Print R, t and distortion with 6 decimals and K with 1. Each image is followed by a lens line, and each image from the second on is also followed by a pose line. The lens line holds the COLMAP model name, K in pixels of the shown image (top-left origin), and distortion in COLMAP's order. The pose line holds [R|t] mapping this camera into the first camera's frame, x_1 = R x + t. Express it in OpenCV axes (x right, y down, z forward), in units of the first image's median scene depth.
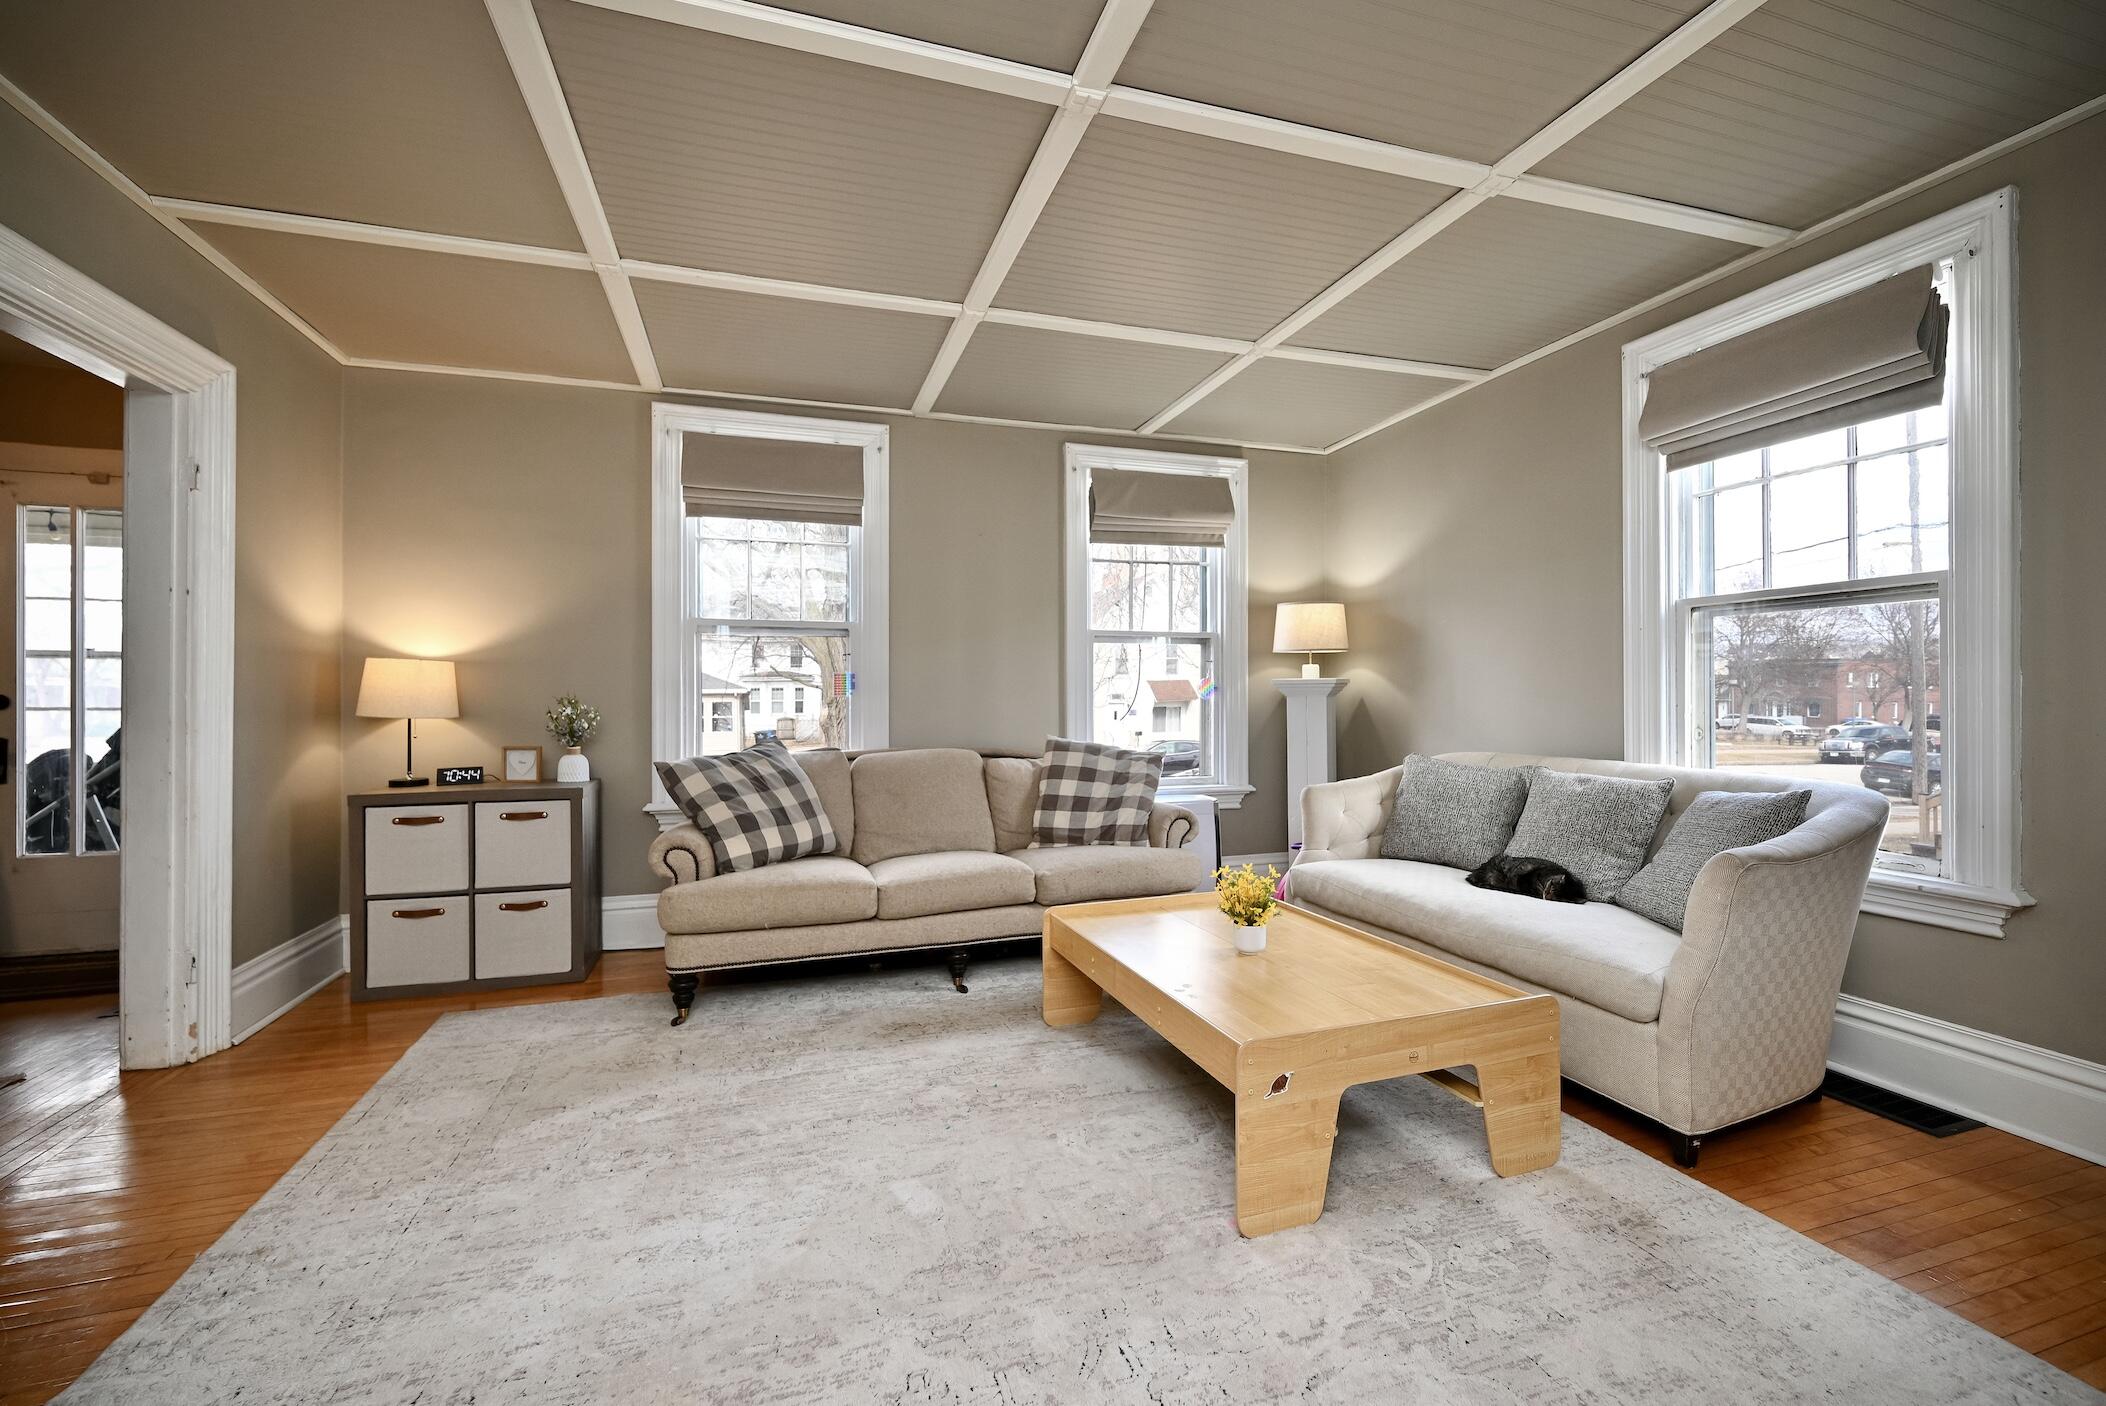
lens RADIAL K [[861.7, 0, 1049.1], [0, 861.7, 697.2], [0, 0, 1]] dist [0.009597, 0.000071]
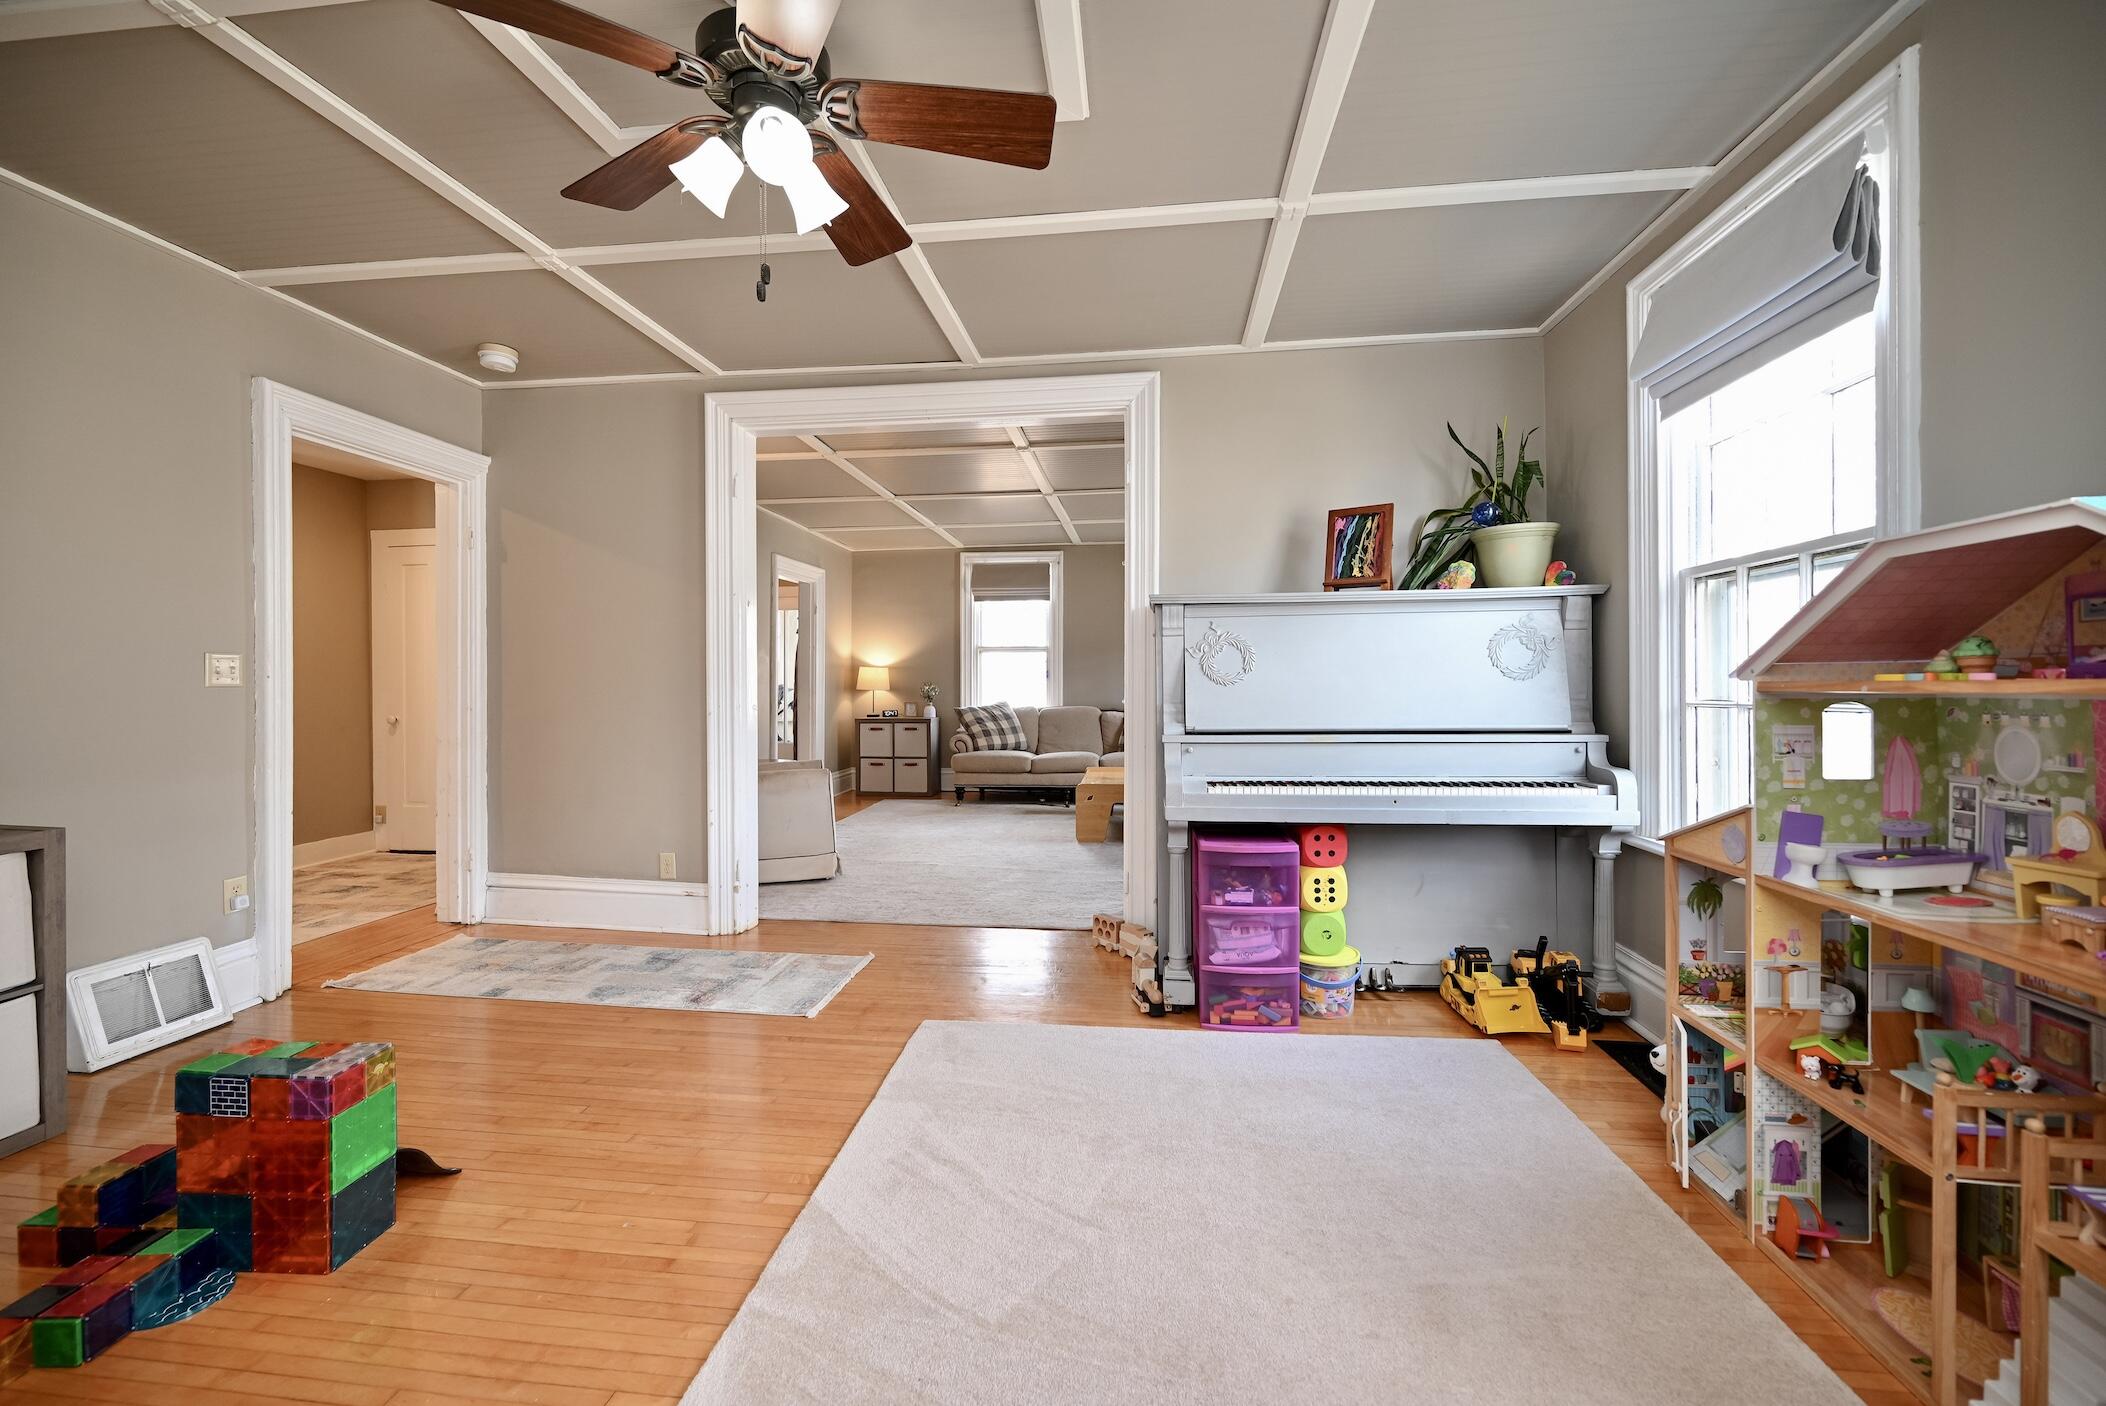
lens RADIAL K [[861.7, 0, 1049.9], [0, 861.7, 686.9], [0, 0, 1]] dist [0.009597, 0.000071]
pose [[0.910250, -0.000157, -0.414059, 0.781950], [0.002673, 0.999981, 0.005497, 0.001653], [0.414050, -0.006111, 0.910234, -1.089581]]
